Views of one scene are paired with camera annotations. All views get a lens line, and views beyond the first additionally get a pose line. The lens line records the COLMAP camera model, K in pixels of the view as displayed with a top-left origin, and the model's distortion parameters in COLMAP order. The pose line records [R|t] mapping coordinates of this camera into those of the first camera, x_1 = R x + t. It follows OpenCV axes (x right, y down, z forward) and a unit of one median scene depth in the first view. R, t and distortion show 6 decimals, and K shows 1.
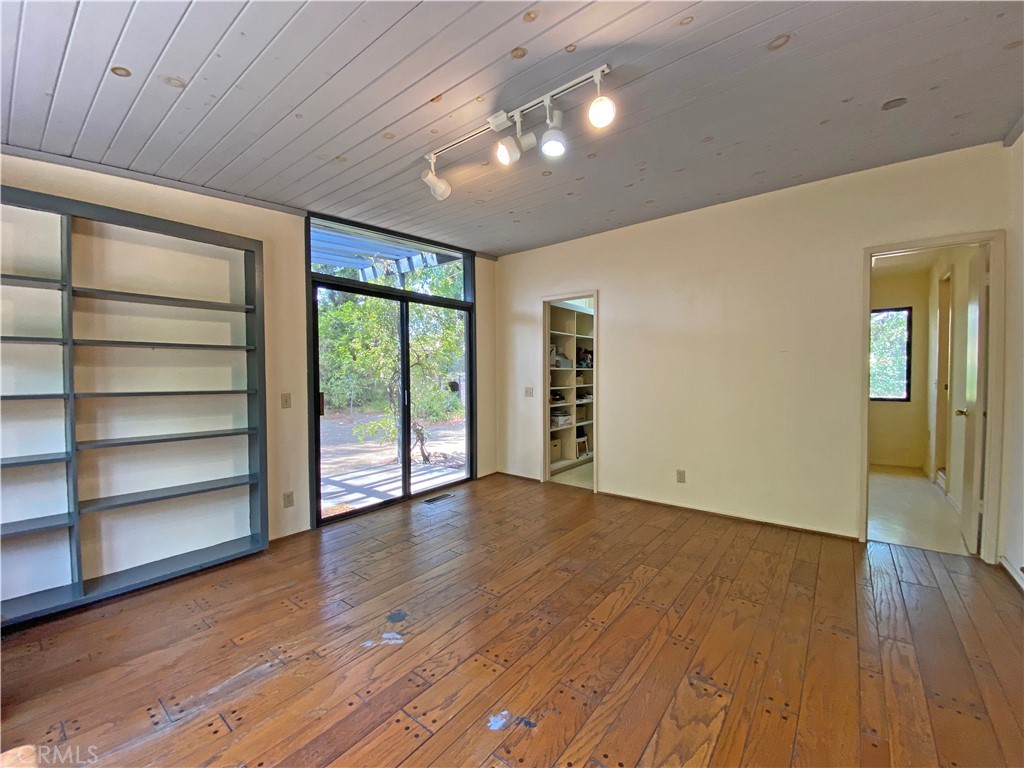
lens RADIAL K [[412.2, 0, 501.9], [0, 412.2, 387.4], [0, 0, 1]] dist [0.000941, -0.000954]
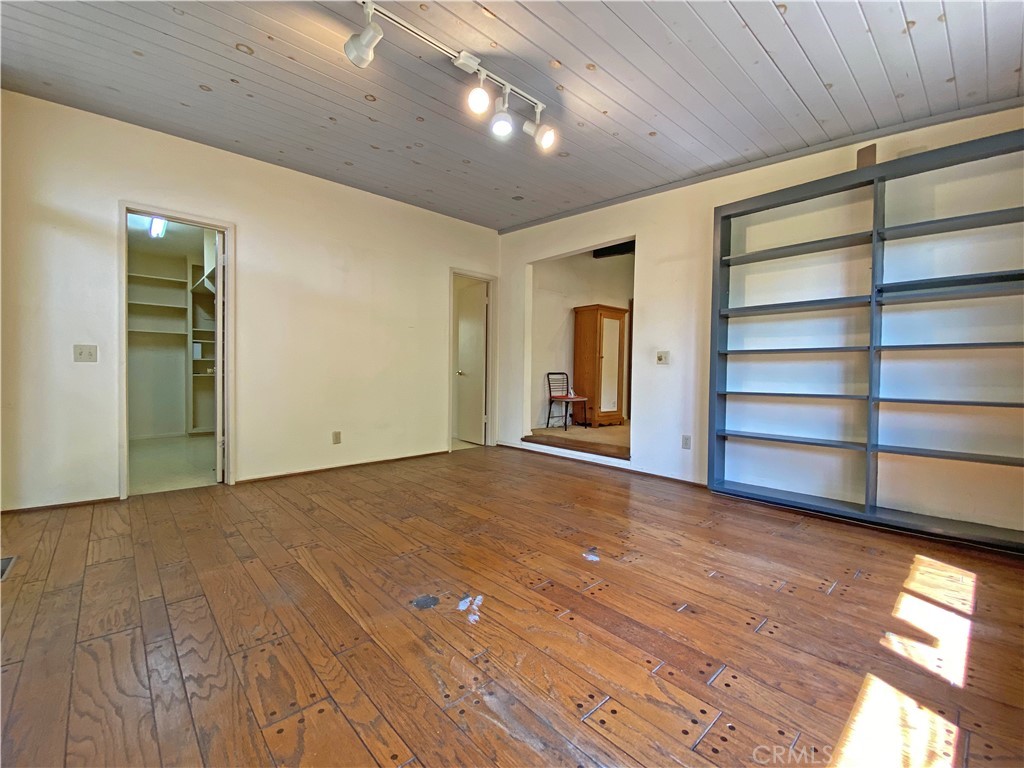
lens RADIAL K [[446.1, 0, 506.5], [0, 446.1, 379.8], [0, 0, 1]] dist [0.000000, -0.001178]
pose [[0.154688, 0.000921, 0.987963, -1.077945], [0.027988, 0.999594, -0.005314, 0.160078], [-0.987567, 0.028473, 0.154599, 0.738284]]
